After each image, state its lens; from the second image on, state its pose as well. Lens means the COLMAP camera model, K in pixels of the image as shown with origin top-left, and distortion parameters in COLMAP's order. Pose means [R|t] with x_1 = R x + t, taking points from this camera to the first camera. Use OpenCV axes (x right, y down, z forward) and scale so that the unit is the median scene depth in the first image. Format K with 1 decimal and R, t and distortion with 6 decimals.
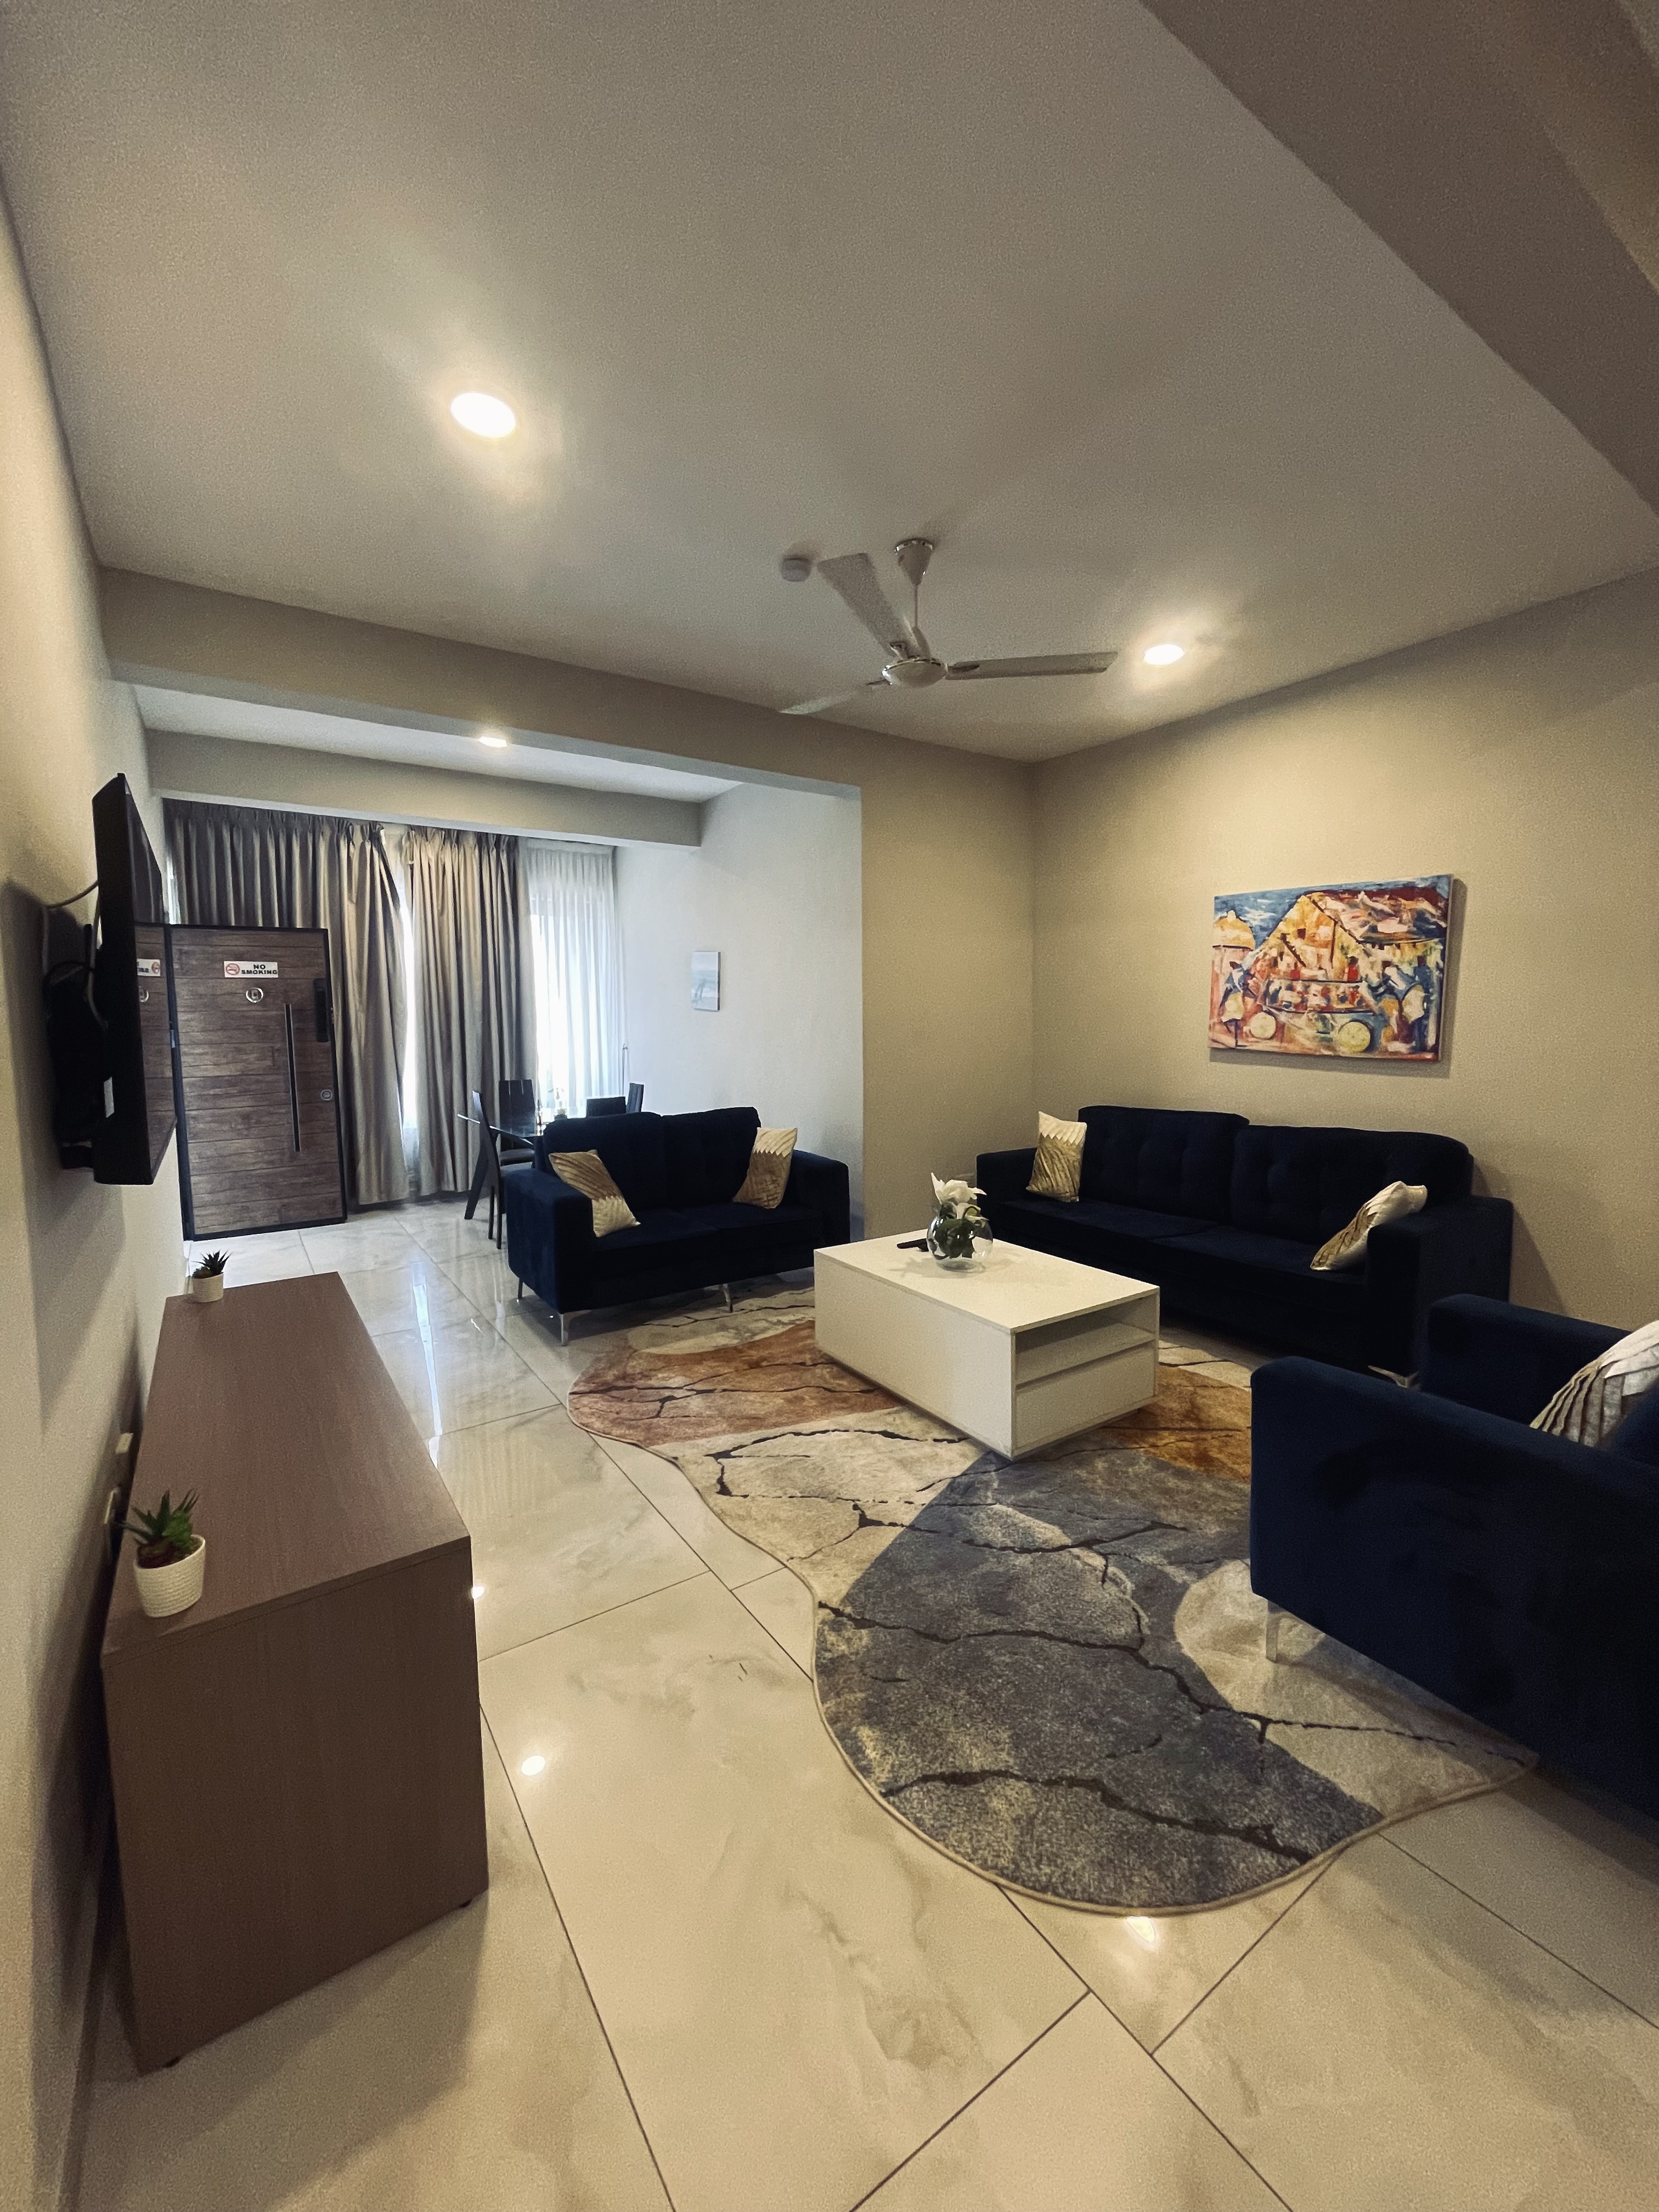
lens RADIAL K [[893.8, 0, 827.5], [0, 893.8, 1094.1], [0, 0, 1]] dist [0.001384, -0.000030]
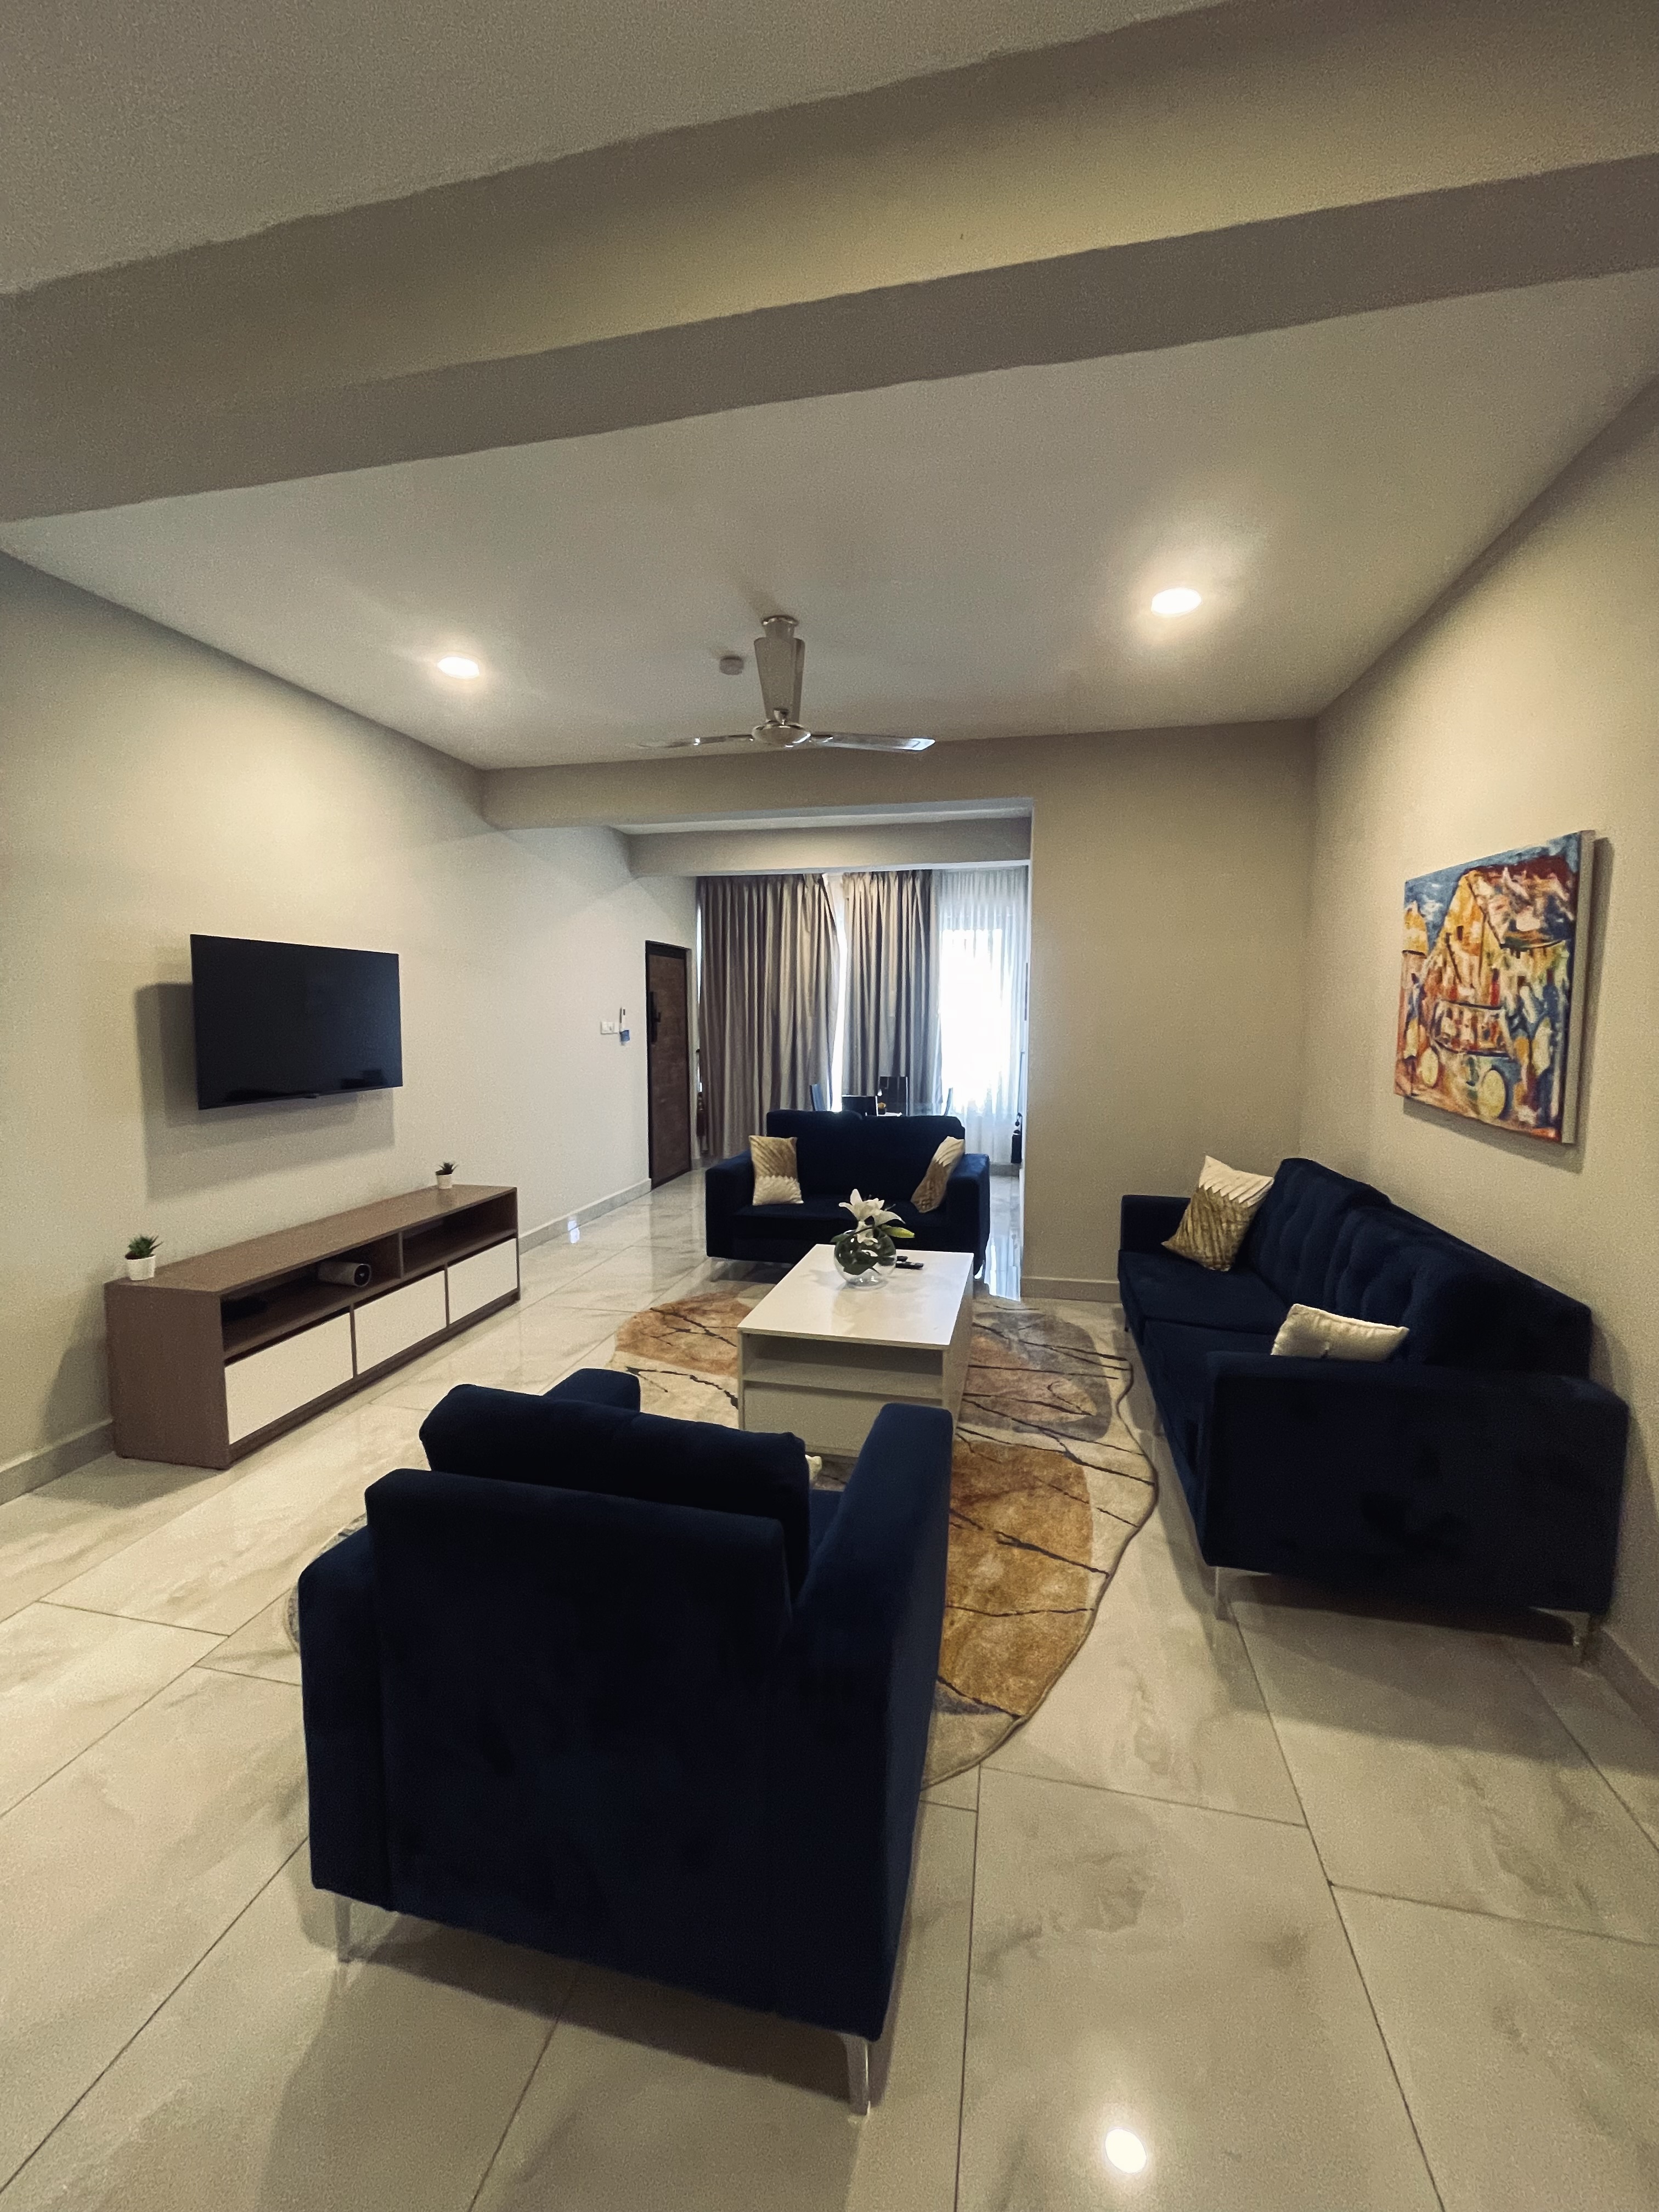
lens RADIAL K [[893.8, 0, 820.1], [0, 893.8, 1093.6], [0, 0, 1]] dist [0.001384, -0.000030]
pose [[0.682911, 0.078427, -0.726279, 0.736583], [-0.074086, 0.996530, 0.037947, -0.053238], [0.726735, 0.027893, 0.686352, 0.211473]]
